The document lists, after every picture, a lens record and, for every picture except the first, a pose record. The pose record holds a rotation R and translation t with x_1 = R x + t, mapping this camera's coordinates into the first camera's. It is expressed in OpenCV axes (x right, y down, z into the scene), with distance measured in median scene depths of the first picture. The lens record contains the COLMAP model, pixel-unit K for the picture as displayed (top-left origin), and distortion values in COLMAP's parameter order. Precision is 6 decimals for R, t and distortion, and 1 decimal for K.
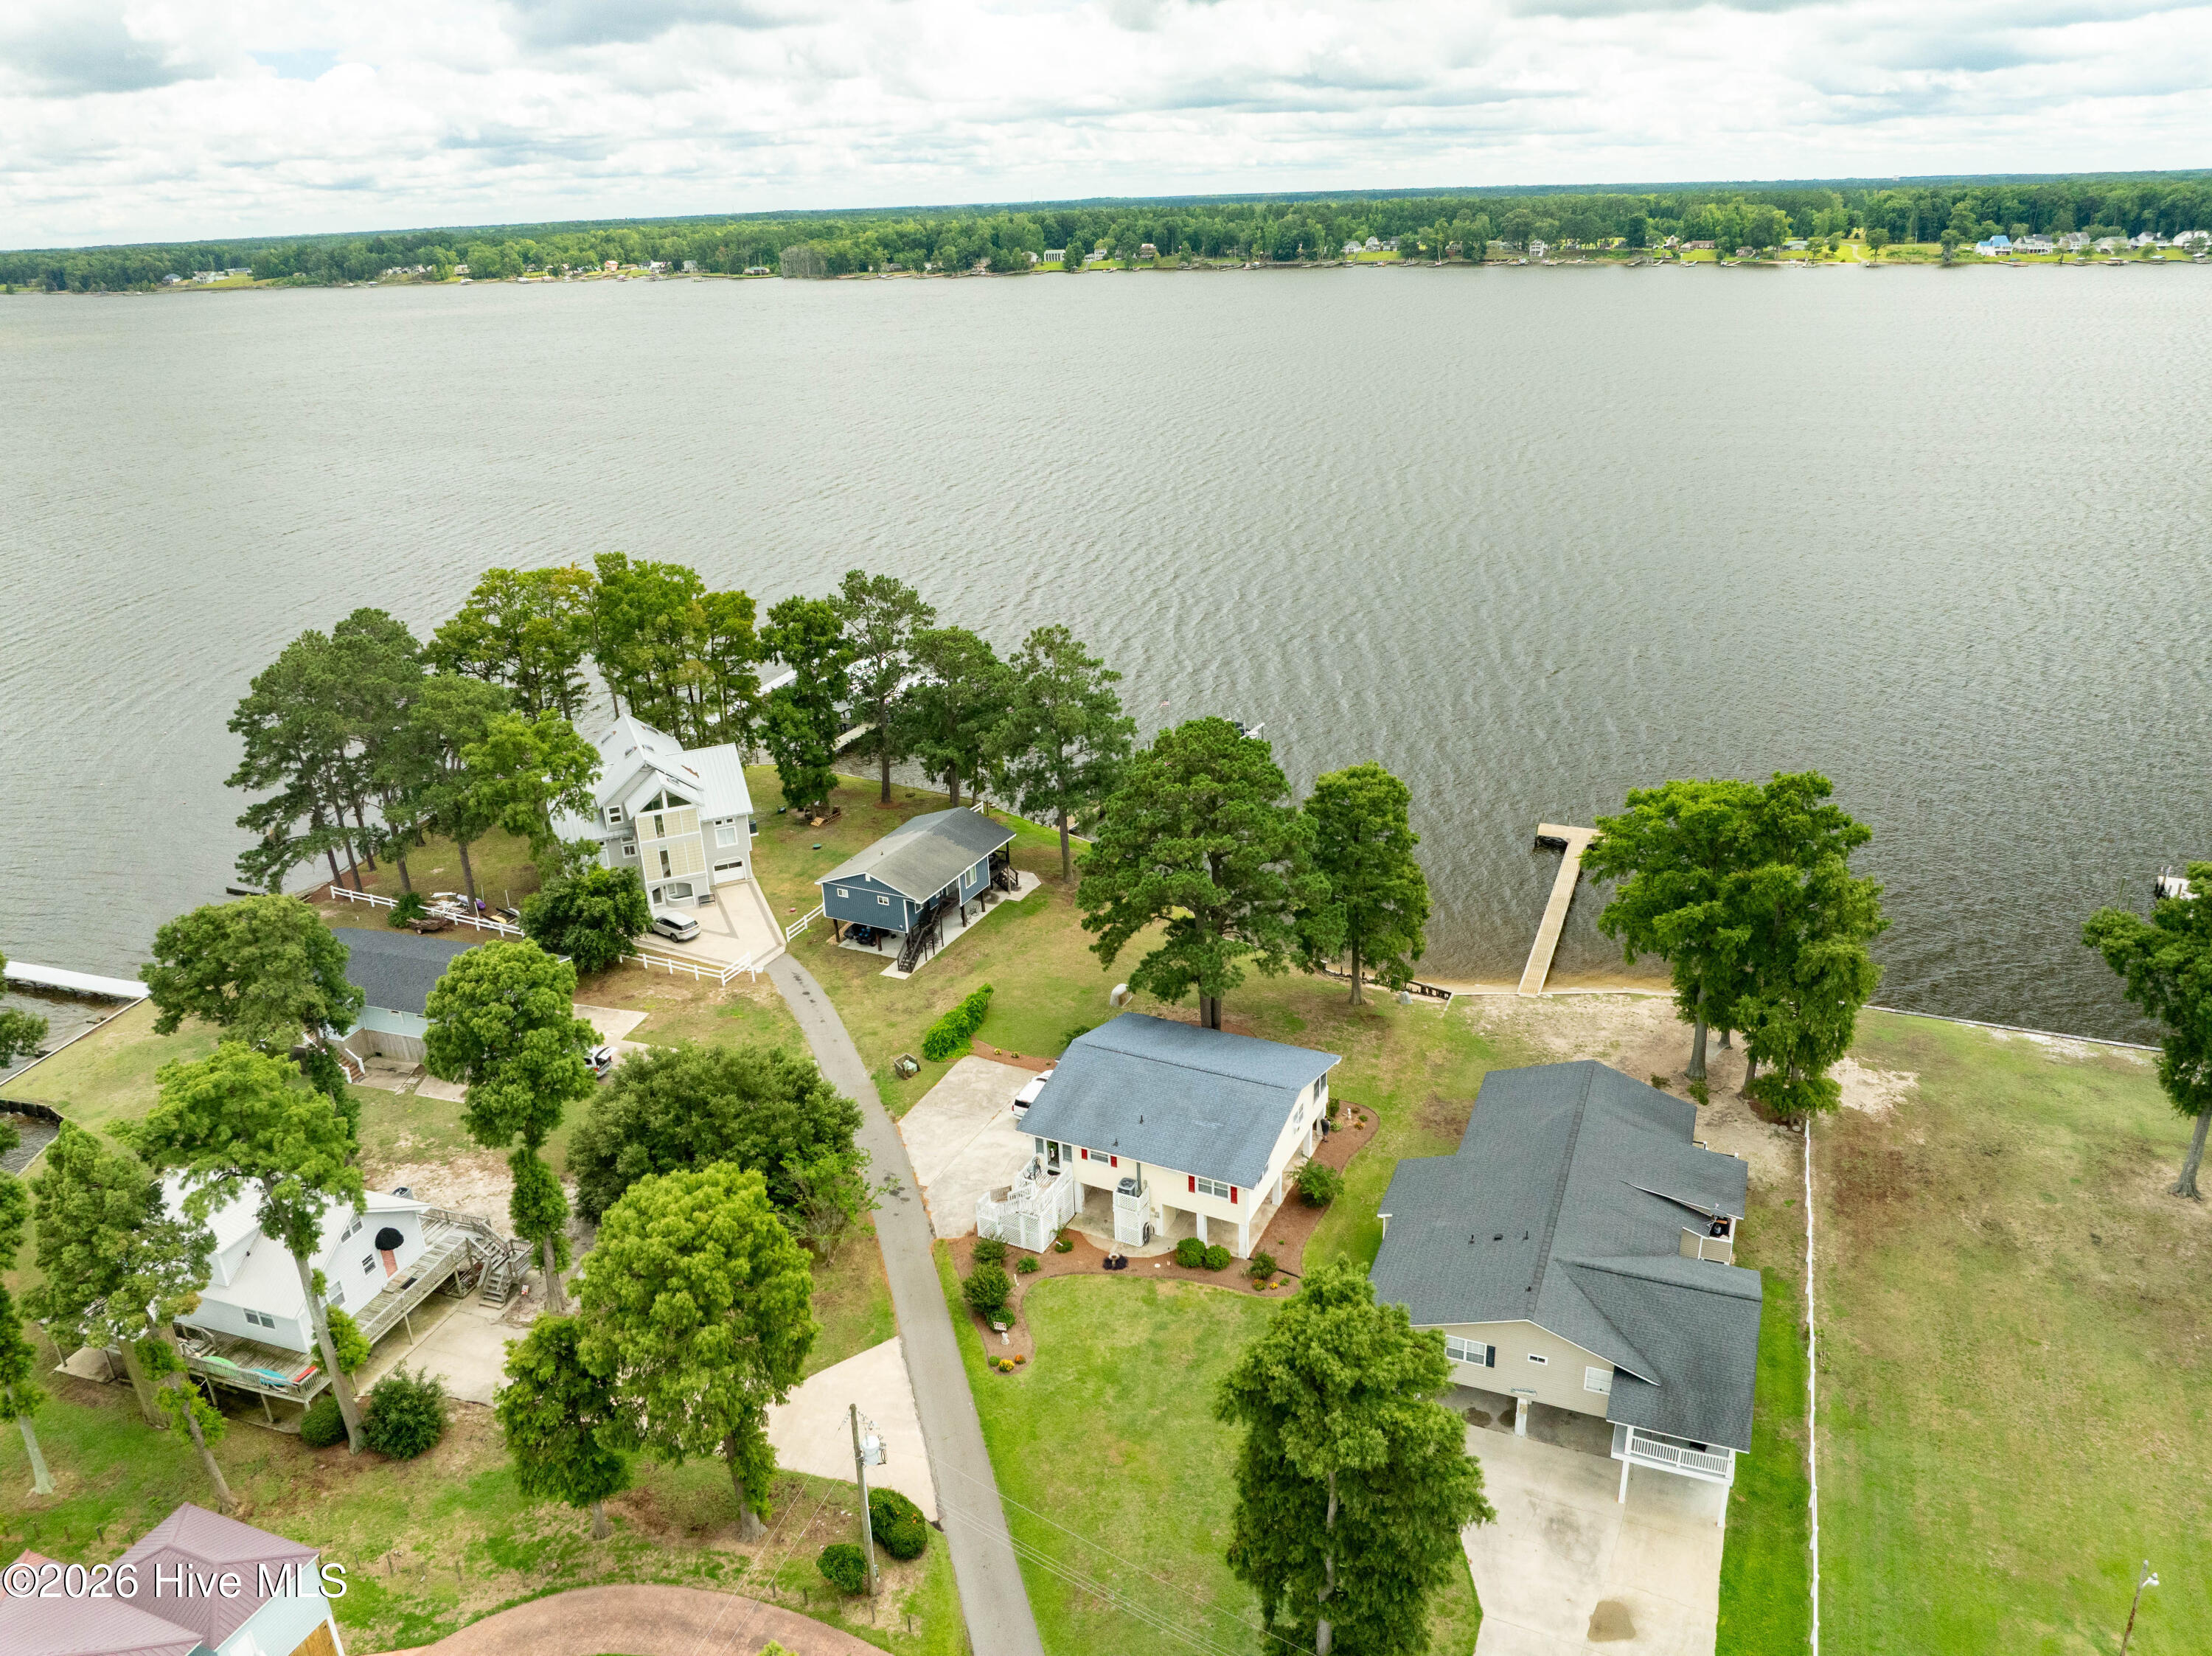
lens RADIAL K [[1573.6, 0, 1132.8], [0, 1573.6, 816.9], [0, 0, 1]] dist [-0.028438, -0.009997]
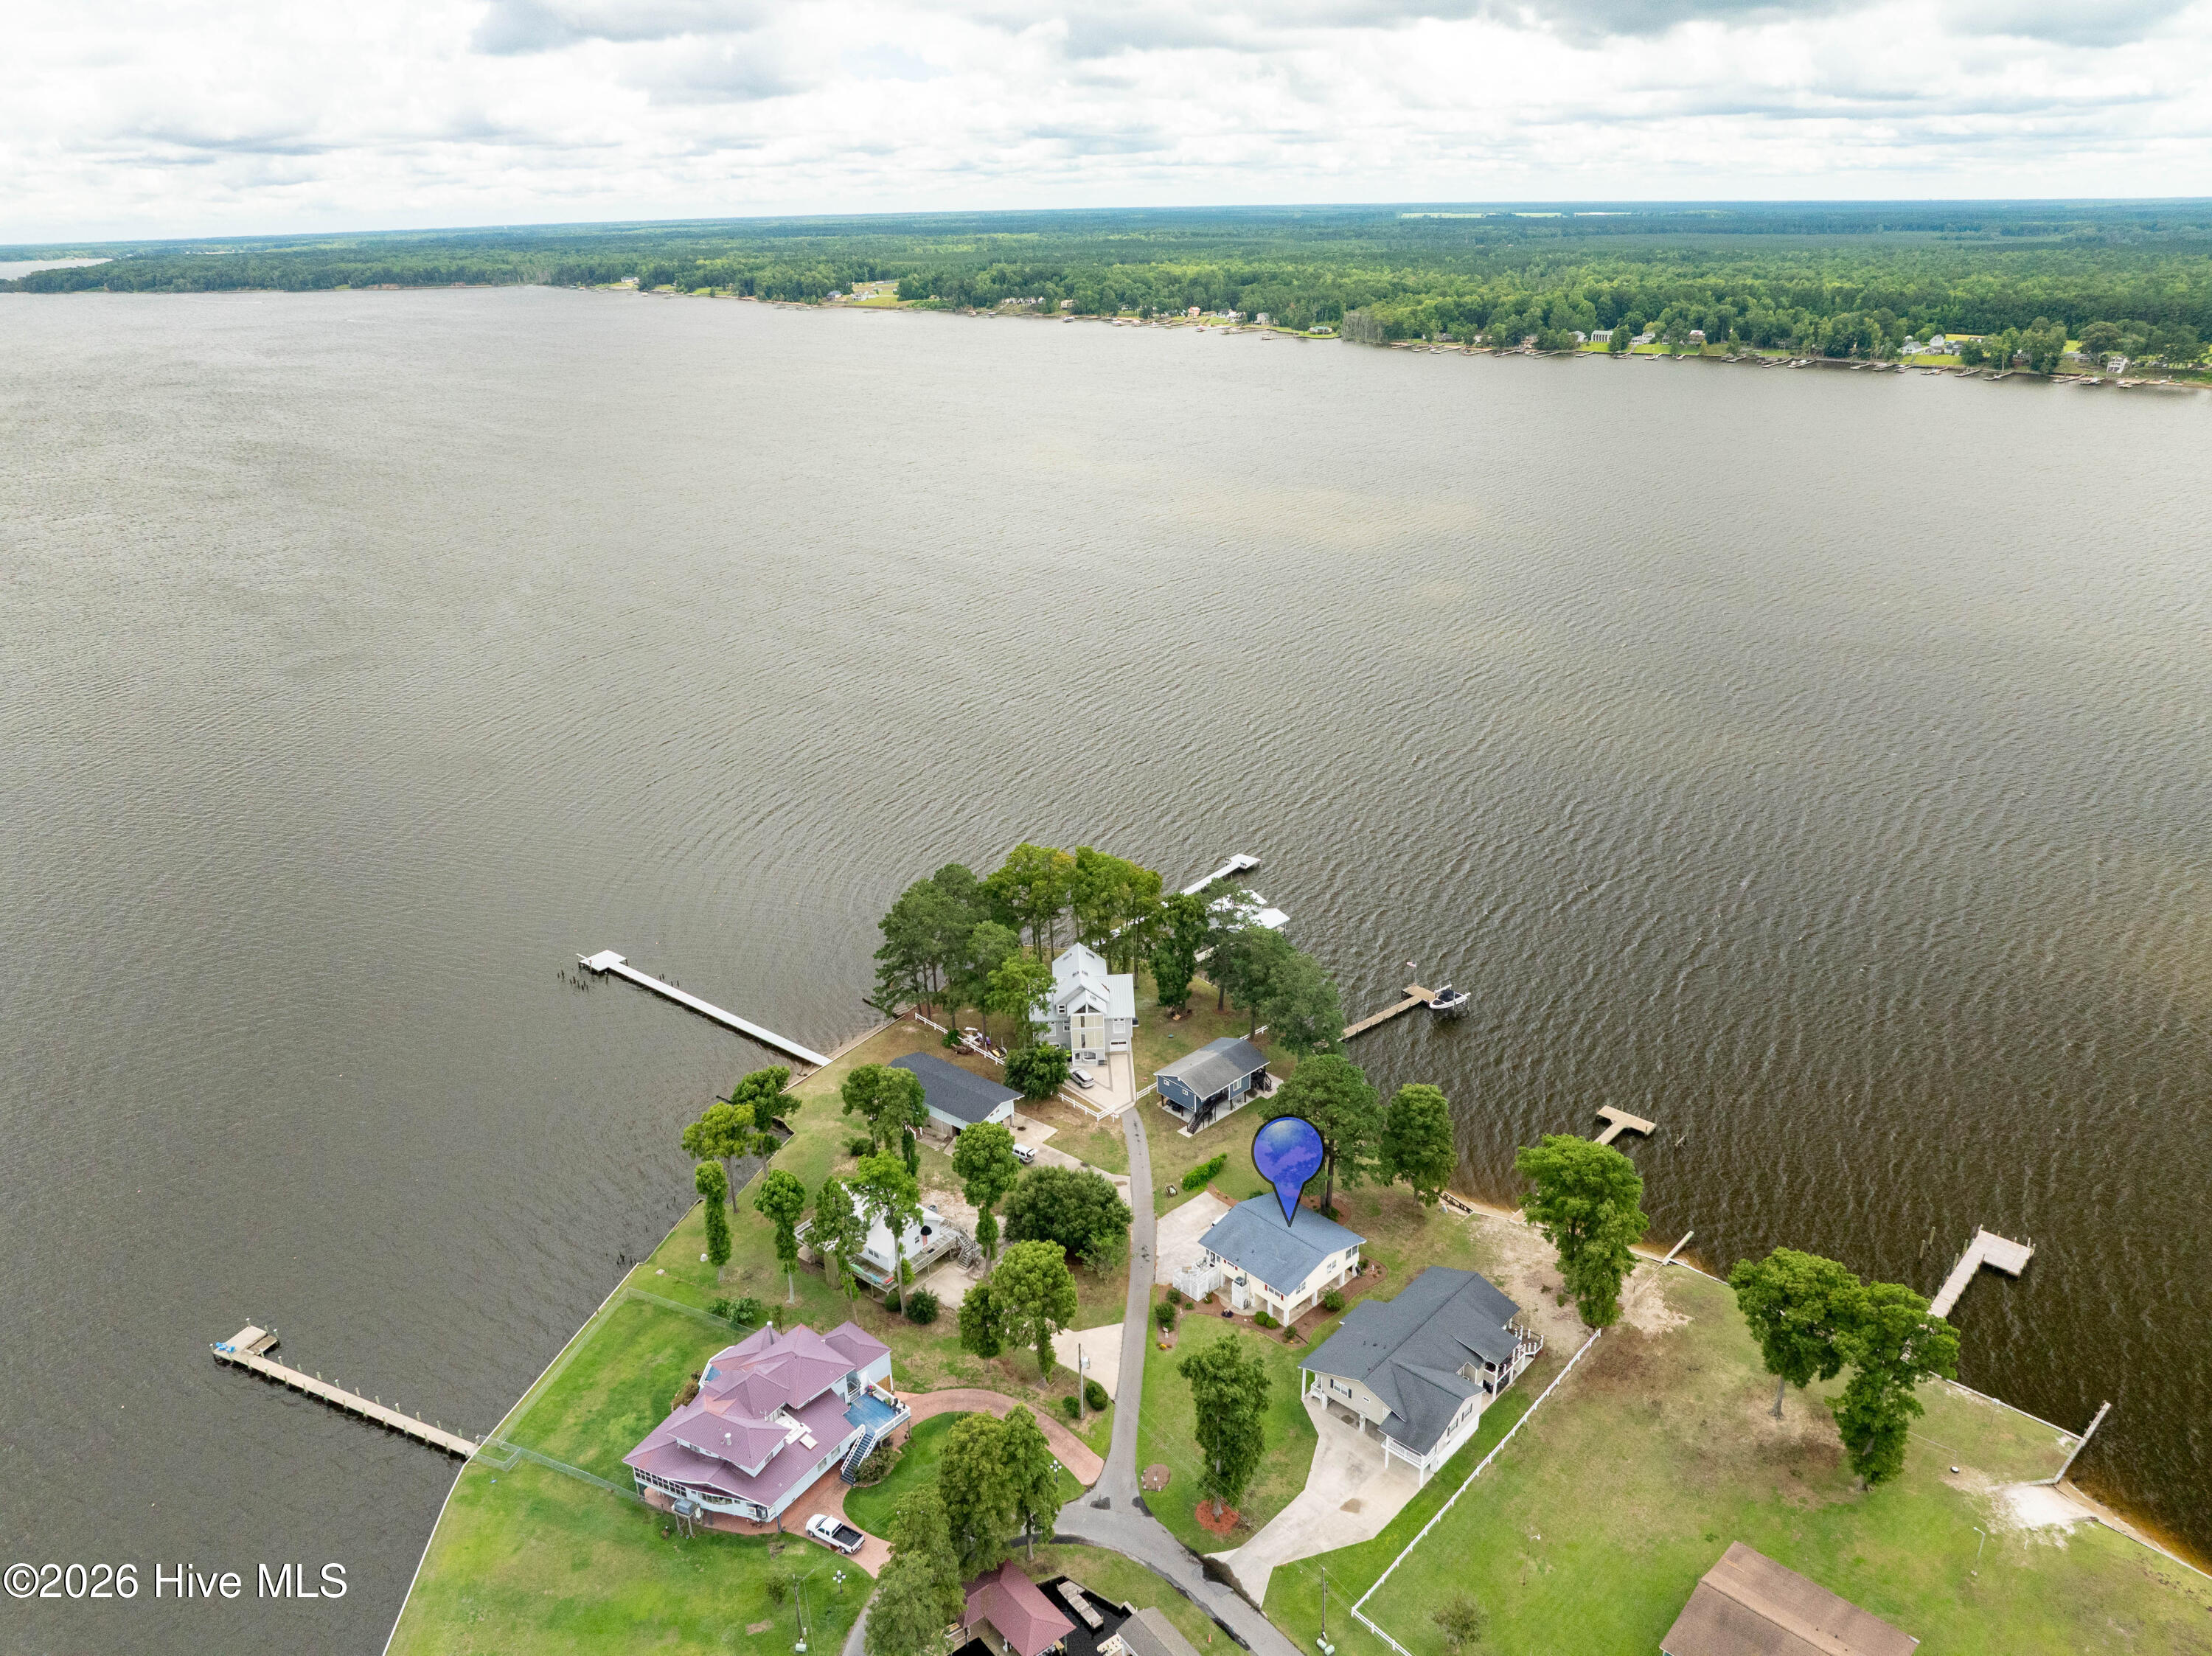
lens RADIAL K [[1573.6, 0, 1132.8], [0, 1573.6, 816.9], [0, 0, 1]] dist [-0.028438, -0.009997]
pose [[0.938861, 0.144194, -0.312646, 0.325953], [-0.143245, 0.989342, 0.026132, -0.317469], [0.313082, 0.020250, 0.949510, -0.814652]]
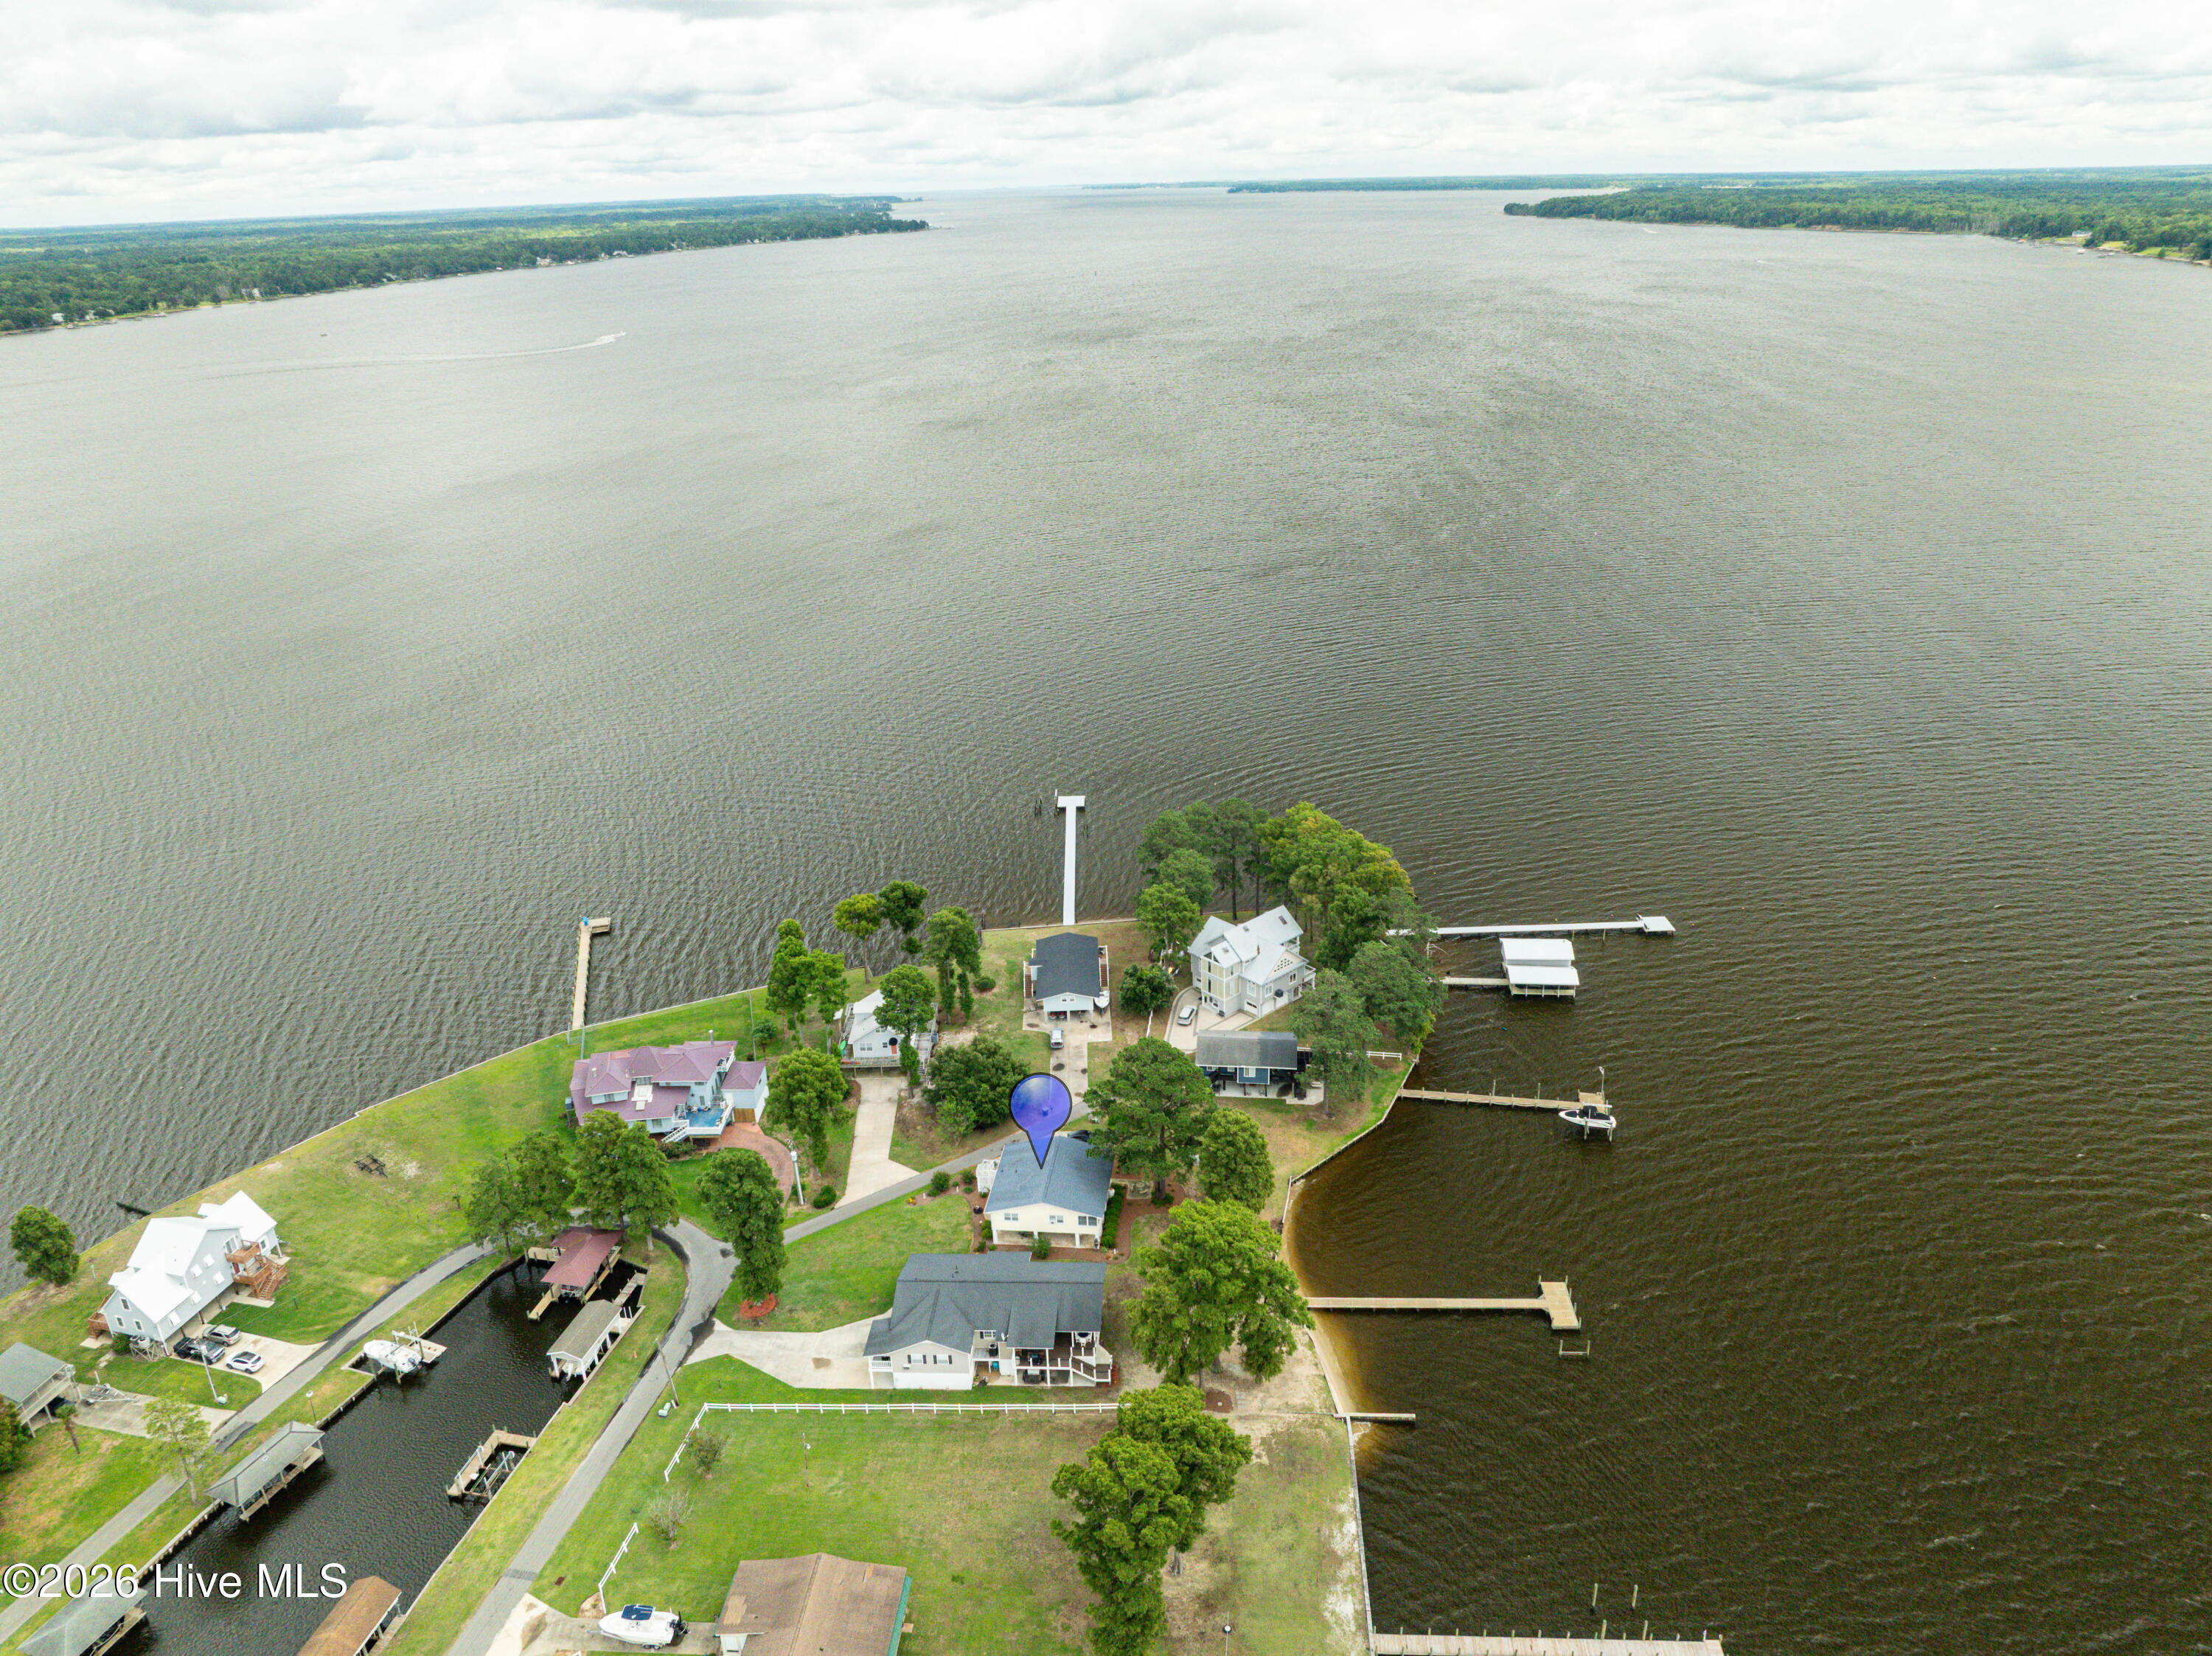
lens RADIAL K [[1573.6, 0, 1132.8], [0, 1573.6, 816.9], [0, 0, 1]] dist [-0.028438, -0.009997]
pose [[0.335215, 0.385400, -0.859708, 1.371006], [-0.341355, 0.900187, 0.270446, -0.711103], [0.878128, 0.202808, 0.433314, 0.038958]]
